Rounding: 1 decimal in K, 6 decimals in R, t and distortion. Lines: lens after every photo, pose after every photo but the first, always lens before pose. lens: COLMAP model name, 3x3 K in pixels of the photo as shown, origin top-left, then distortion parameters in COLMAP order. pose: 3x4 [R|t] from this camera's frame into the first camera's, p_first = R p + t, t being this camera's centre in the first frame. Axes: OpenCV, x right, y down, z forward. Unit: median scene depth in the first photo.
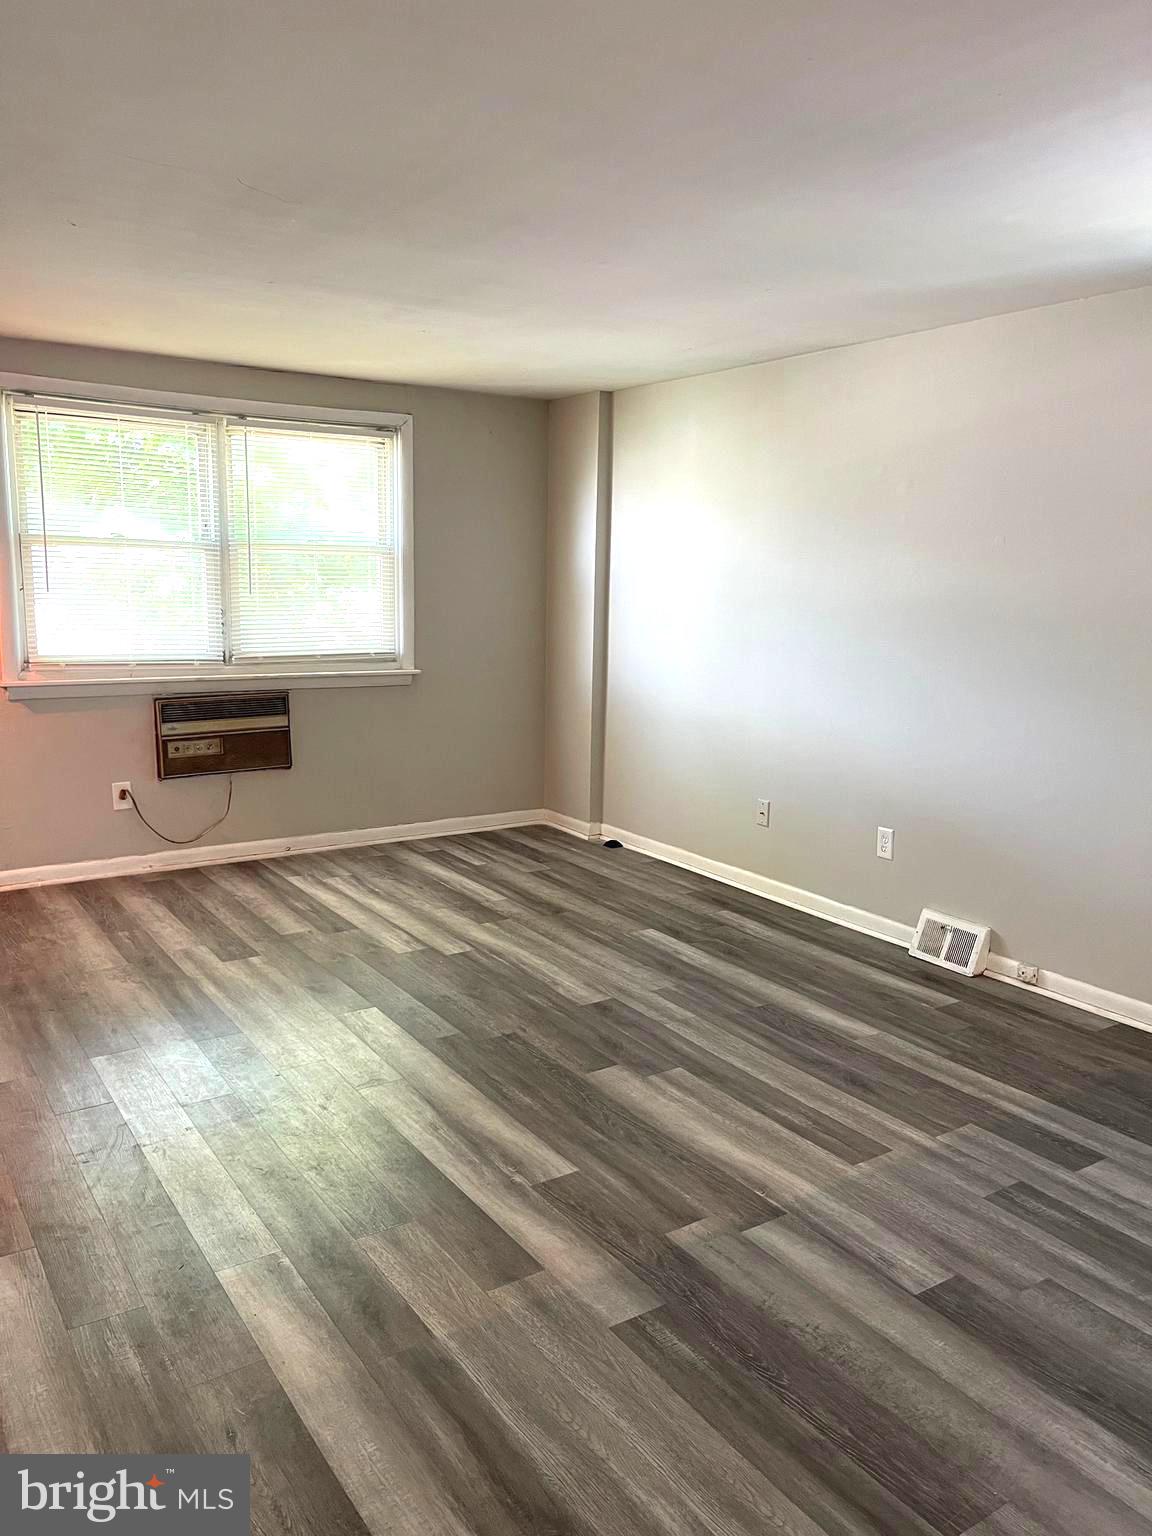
lens RADIAL K [[1124.0, 0, 577.0], [0, 1124.0, 768.6], [0, 0, 1]] dist [0.029020, -0.004582]
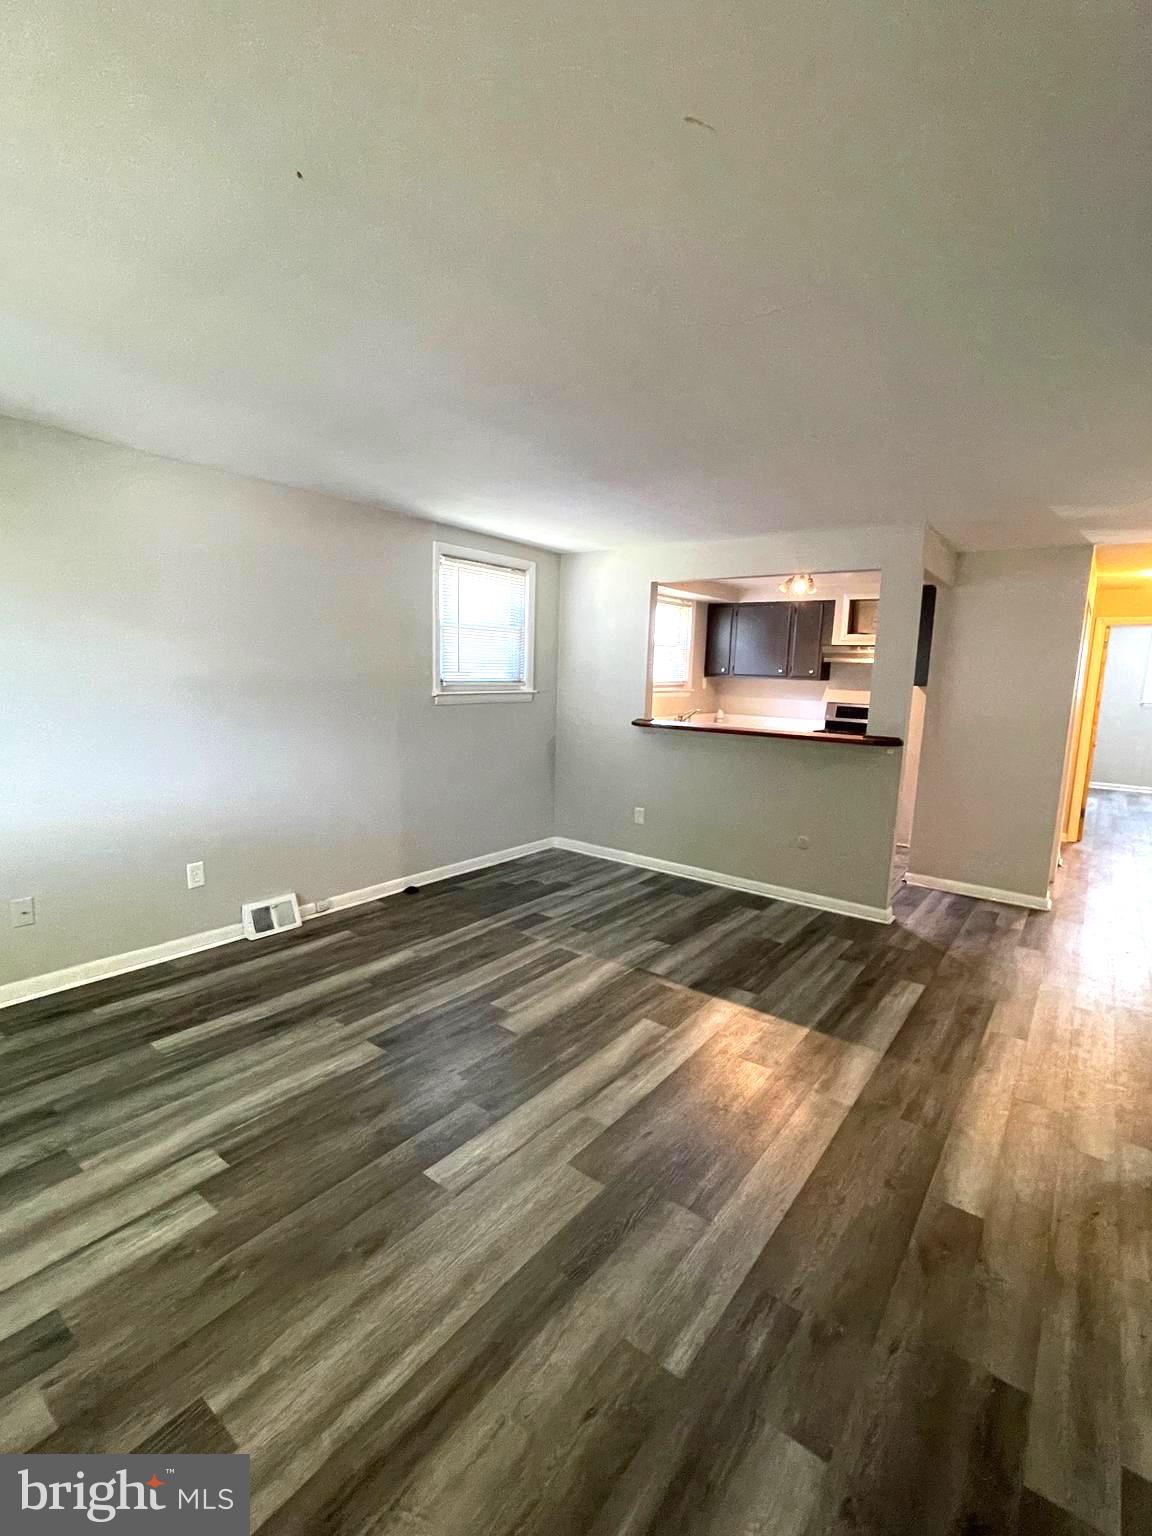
lens RADIAL K [[682.8, 0, 579.2], [0, 682.8, 769.2], [0, 0, 1]] dist [-0.002495, -0.000613]
pose [[-0.303313, -0.167076, 0.938129, -0.635092], [0.129896, 0.968069, 0.214406, -0.179585], [-0.943996, 0.186891, -0.271925, 0.939693]]
